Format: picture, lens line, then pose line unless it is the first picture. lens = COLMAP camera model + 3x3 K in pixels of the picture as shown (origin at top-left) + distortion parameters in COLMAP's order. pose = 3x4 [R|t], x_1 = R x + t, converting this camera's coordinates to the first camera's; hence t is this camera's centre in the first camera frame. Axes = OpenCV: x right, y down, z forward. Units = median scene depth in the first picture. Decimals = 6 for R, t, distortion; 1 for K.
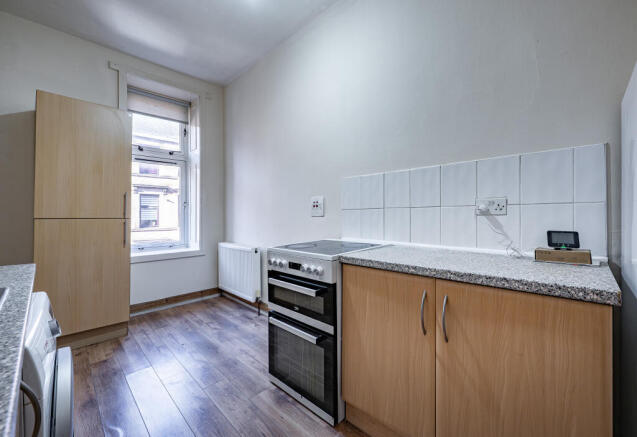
lens RADIAL K [[258.0, 0, 318.9], [0, 258.0, 213.7], [0, 0, 1]] dist [0.001343, 0.000191]
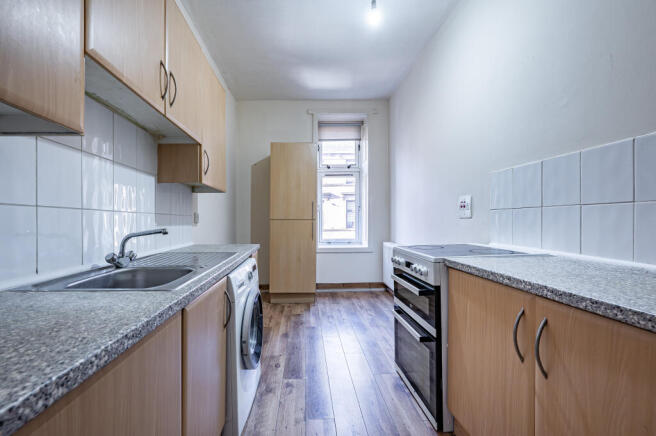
lens RADIAL K [[286.6, 0, 328.0], [0, 286.6, 218.0], [0, 0, 1]] dist [0.017835, 0.000111]
pose [[0.709939, -0.002971, -0.704257, 0.424716], [0.007637, 0.999965, 0.003480, 0.004404], [0.704222, -0.007849, 0.709937, -0.054392]]
